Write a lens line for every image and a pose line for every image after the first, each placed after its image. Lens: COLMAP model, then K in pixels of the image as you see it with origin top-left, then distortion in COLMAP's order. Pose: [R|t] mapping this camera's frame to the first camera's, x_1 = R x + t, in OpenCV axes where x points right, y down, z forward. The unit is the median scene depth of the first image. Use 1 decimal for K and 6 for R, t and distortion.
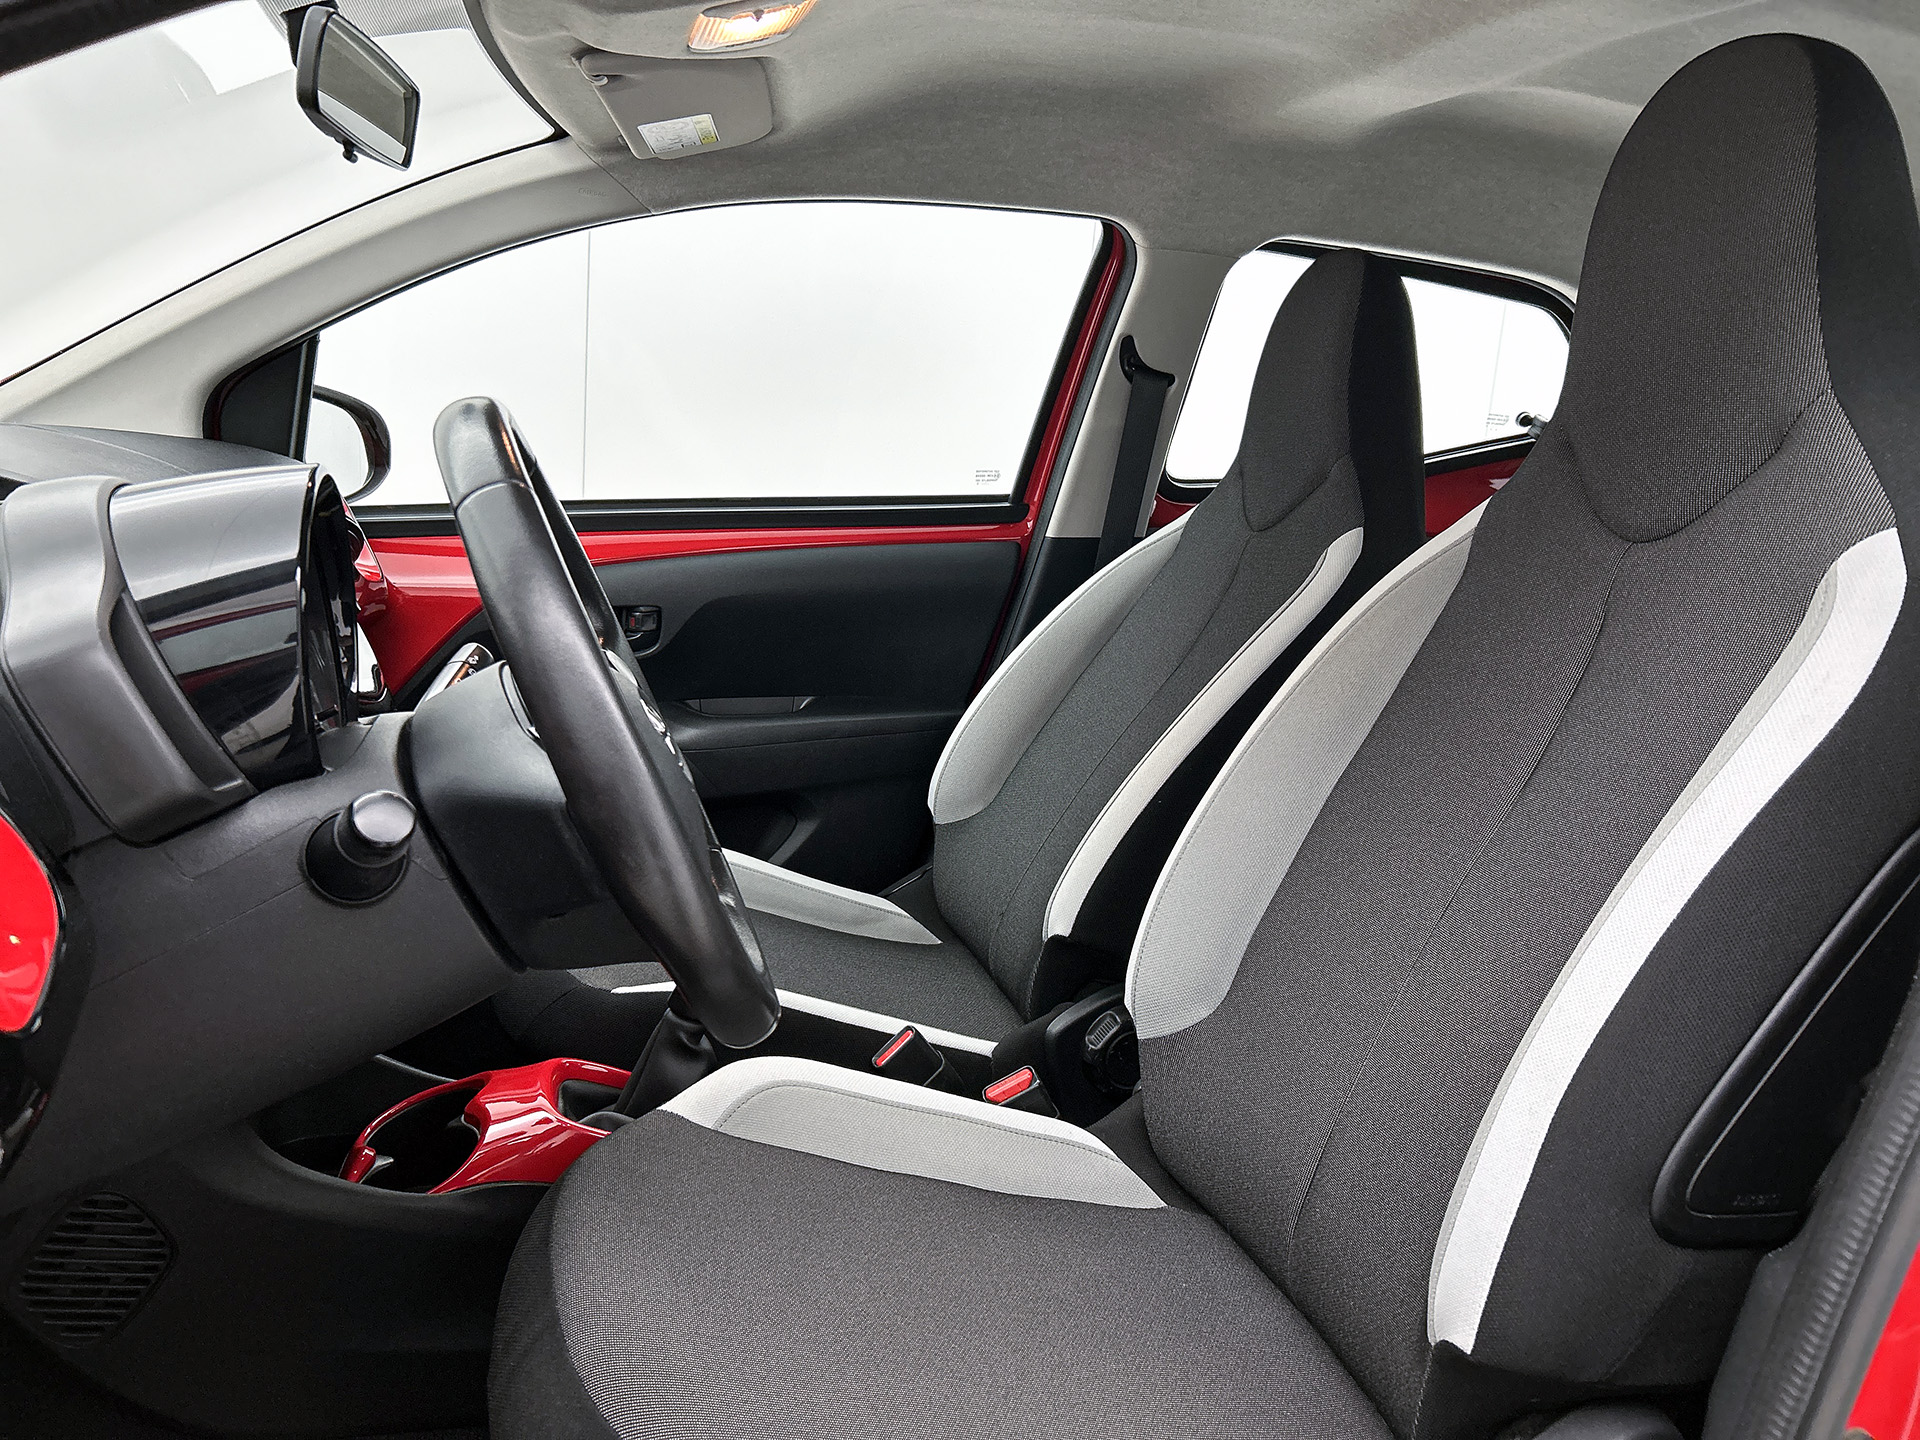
lens RADIAL K [[1489.3, 0, 950.4], [0, 1489.3, 716.5], [0, 0, 1]] dist [0.068829, -0.061926]
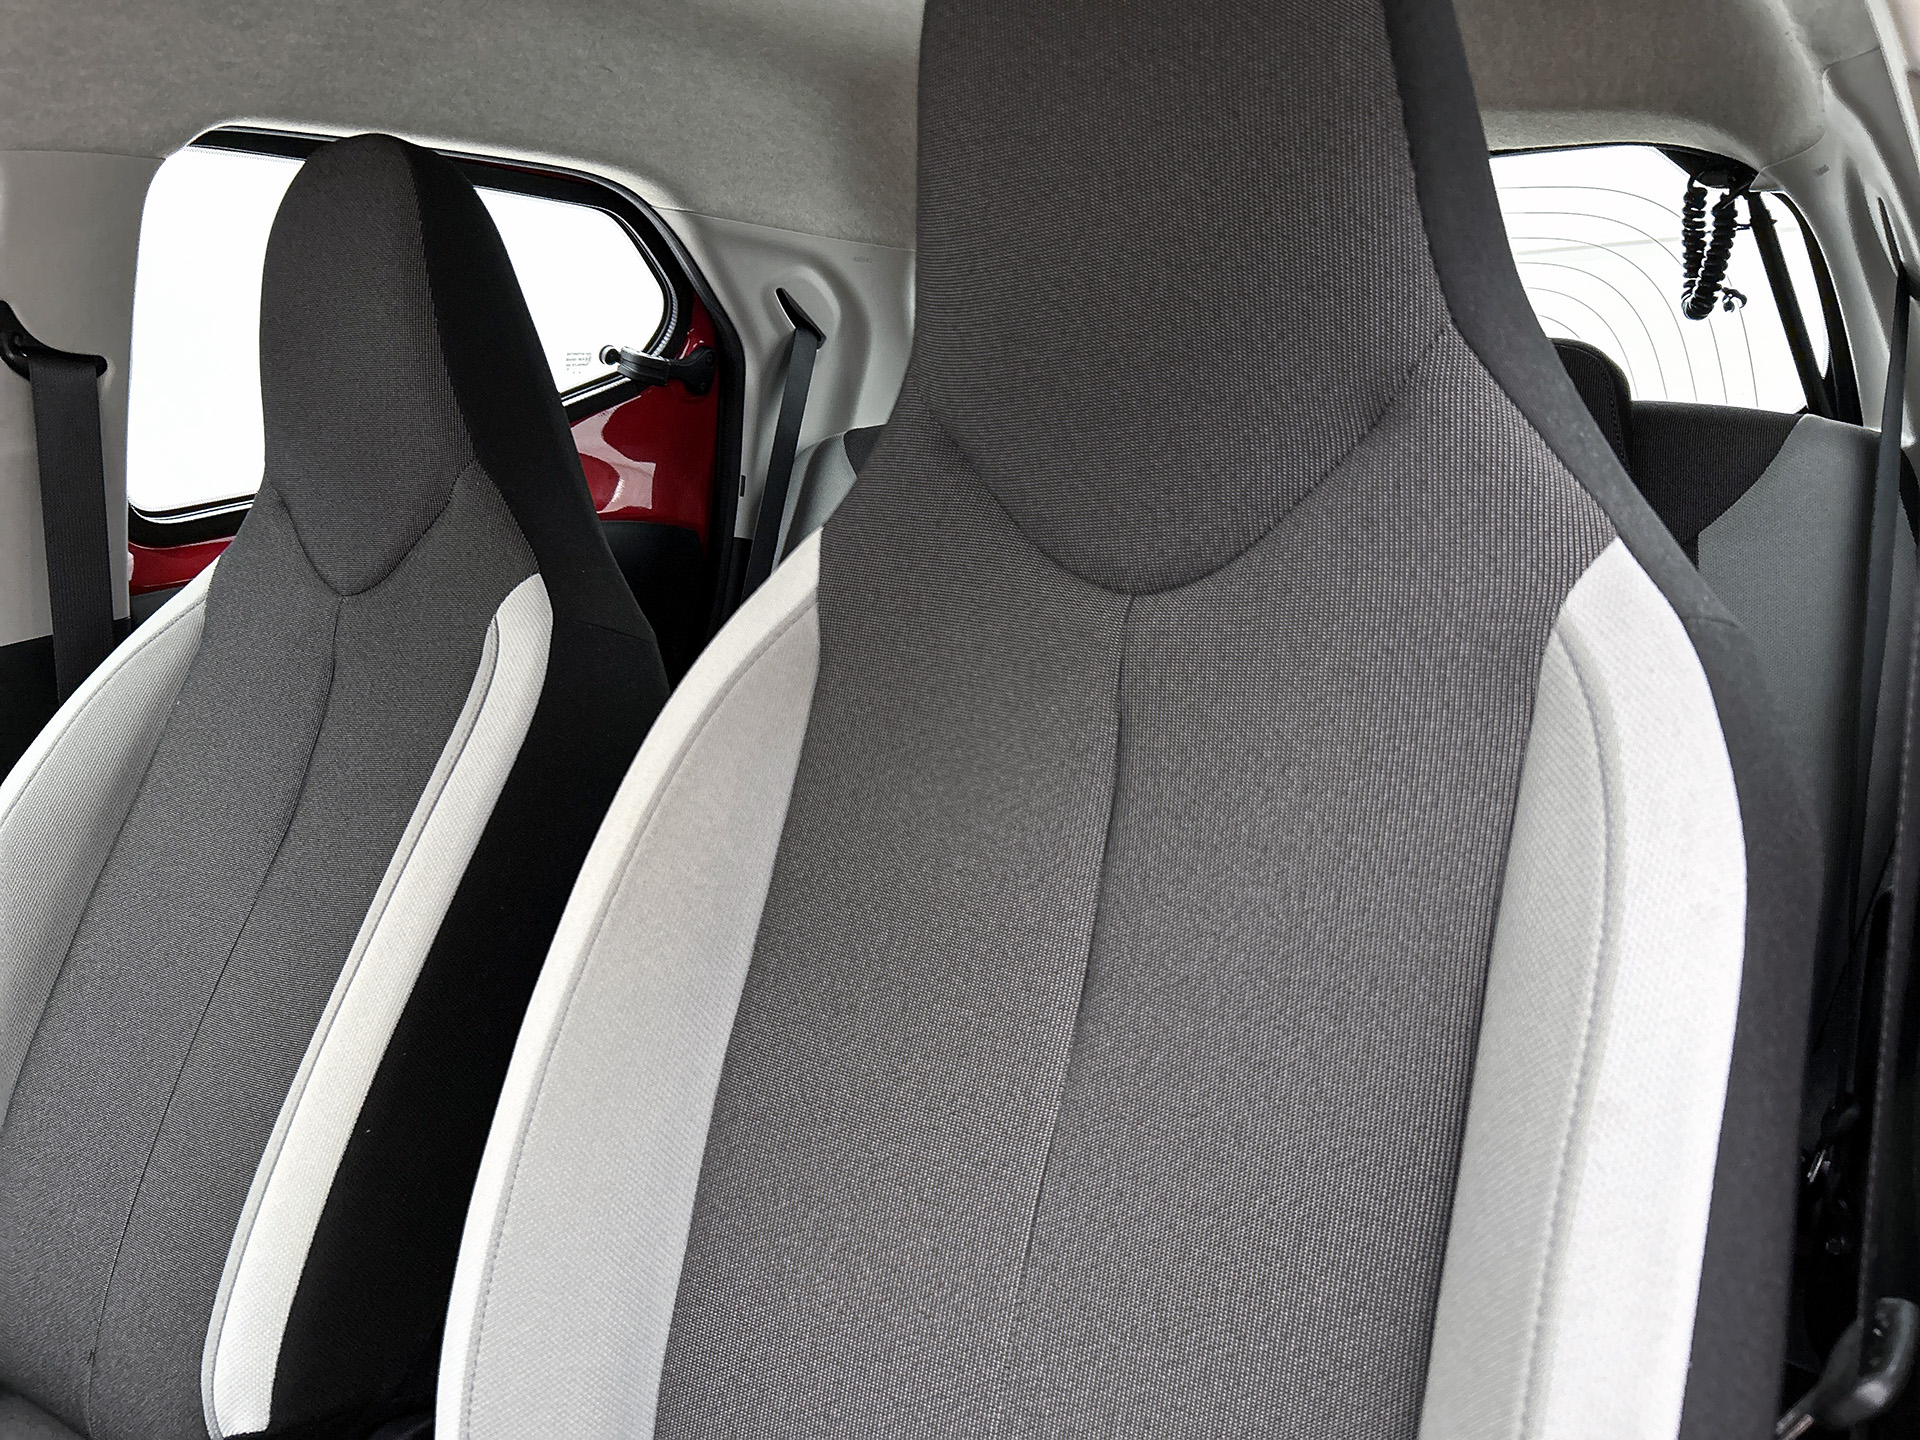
lens RADIAL K [[1489.3, 0, 957.0], [0, 1489.3, 714.5], [0, 0, 1]] dist [0.068829, -0.061926]
pose [[0.765829, -0.271824, 0.582767, 0.017107], [0.235743, 0.961846, 0.138845, -0.098844], [-0.598273, 0.031051, 0.800690, 0.323948]]
